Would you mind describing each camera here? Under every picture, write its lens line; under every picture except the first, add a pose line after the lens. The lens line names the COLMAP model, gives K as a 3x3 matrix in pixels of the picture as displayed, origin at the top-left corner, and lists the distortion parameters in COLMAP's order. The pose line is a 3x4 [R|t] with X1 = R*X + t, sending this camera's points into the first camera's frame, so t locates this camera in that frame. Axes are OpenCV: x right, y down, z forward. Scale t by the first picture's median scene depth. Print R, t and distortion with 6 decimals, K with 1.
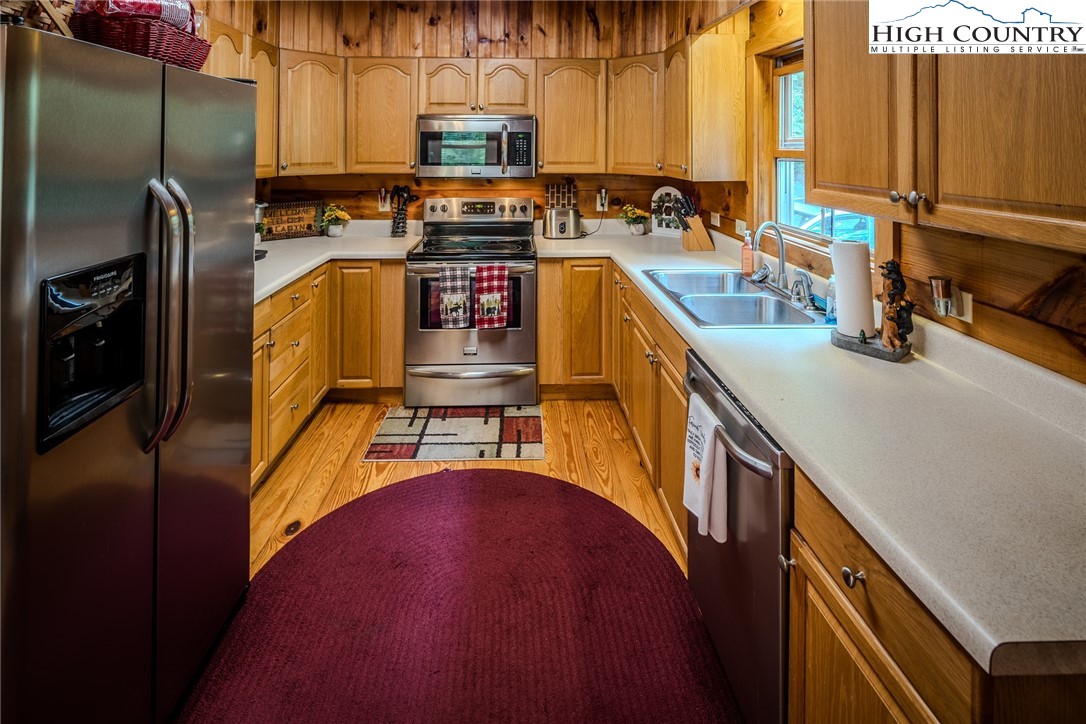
lens RADIAL K [[537.7, 0, 538.9], [0, 537.7, 143.4], [0, 0, 1]] dist [0.000622, -0.001631]
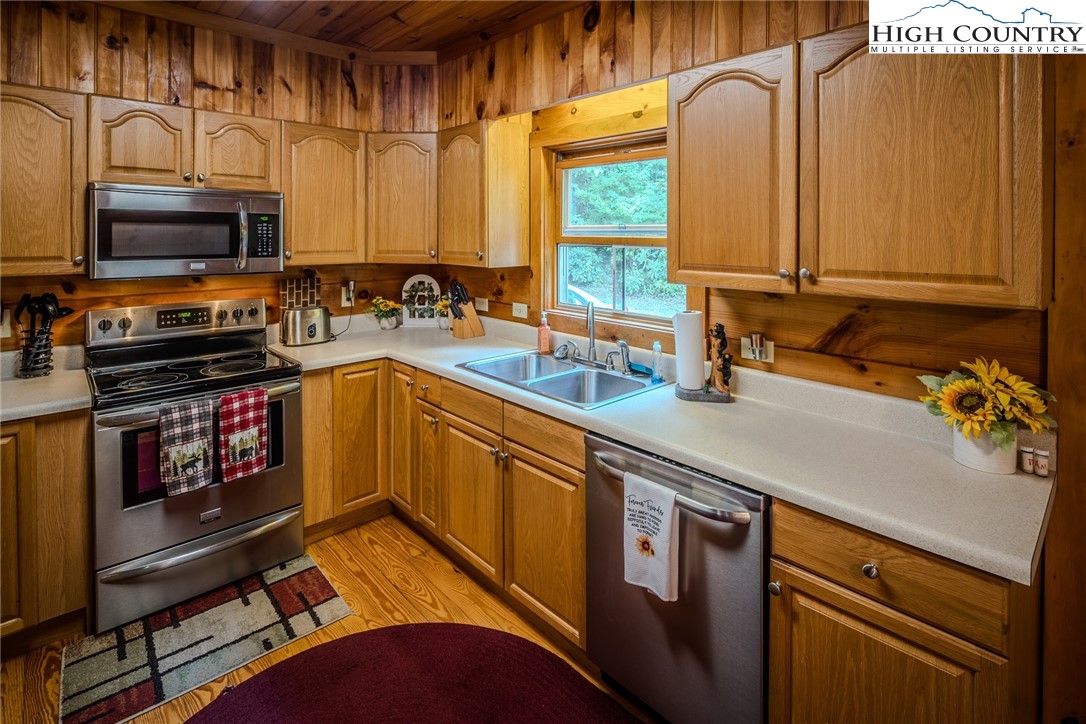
lens RADIAL K [[536.4, 0, 544.7], [0, 536.4, 240.0], [0, 0, 1]] dist [0.003537, -0.004771]
pose [[0.756509, -0.007393, 0.653941, -0.247967], [-0.006821, 0.999793, 0.019193, -0.000675], [-0.653947, -0.018980, 0.756302, 0.163436]]
